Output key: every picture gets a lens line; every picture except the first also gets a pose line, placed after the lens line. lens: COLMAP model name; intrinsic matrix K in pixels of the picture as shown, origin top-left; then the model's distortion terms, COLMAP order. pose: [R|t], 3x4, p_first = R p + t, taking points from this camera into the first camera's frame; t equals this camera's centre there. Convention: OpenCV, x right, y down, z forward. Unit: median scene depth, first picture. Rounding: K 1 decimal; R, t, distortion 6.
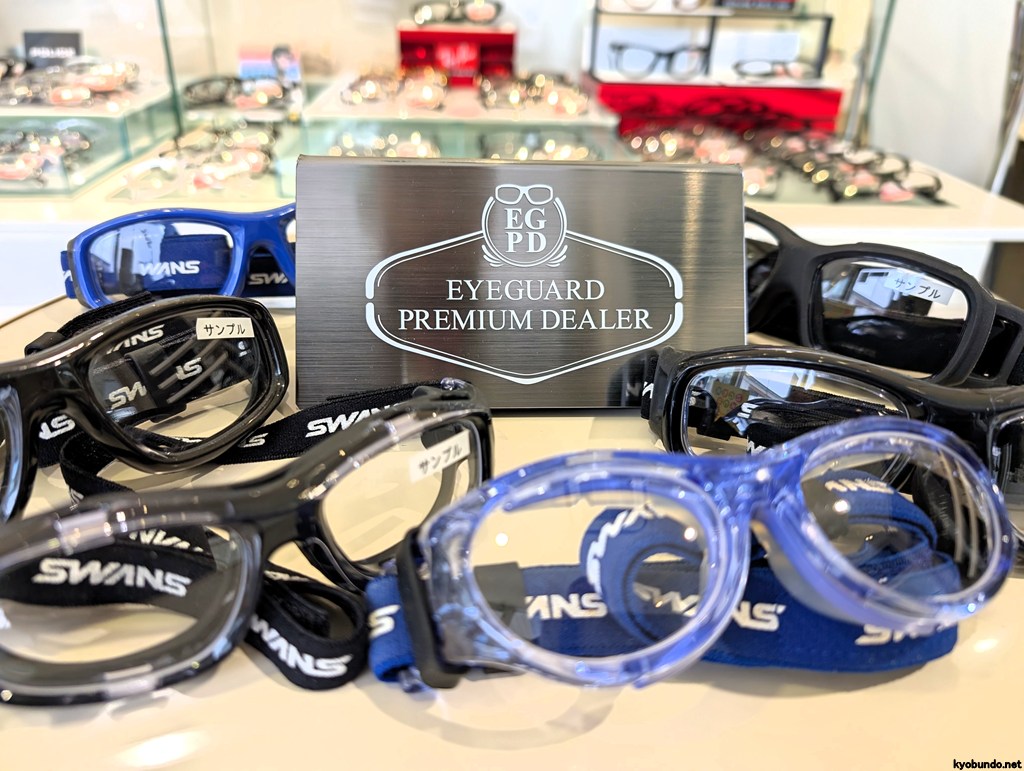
lens RADIAL K [[708.4, 0, 482.1], [0, 708.4, 448.2], [0, 0, 1]] dist [0.002921, -0.013802]
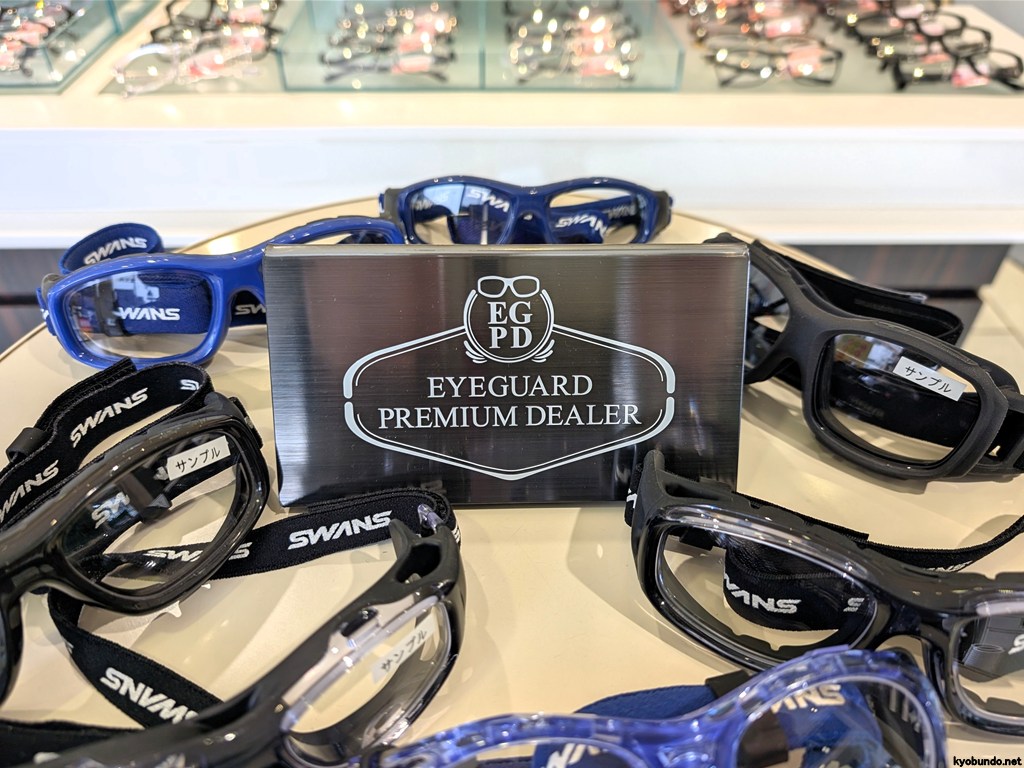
lens RADIAL K [[723.9, 0, 510.1], [0, 723.9, 380.0], [0, 0, 1]] dist [0.007561, -0.012150]
pose [[0.999572, 0.007738, -0.028218, 0.089271], [-0.001954, 0.979902, 0.199469, -0.428469], [0.029194, -0.199328, 0.979498, 0.039728]]
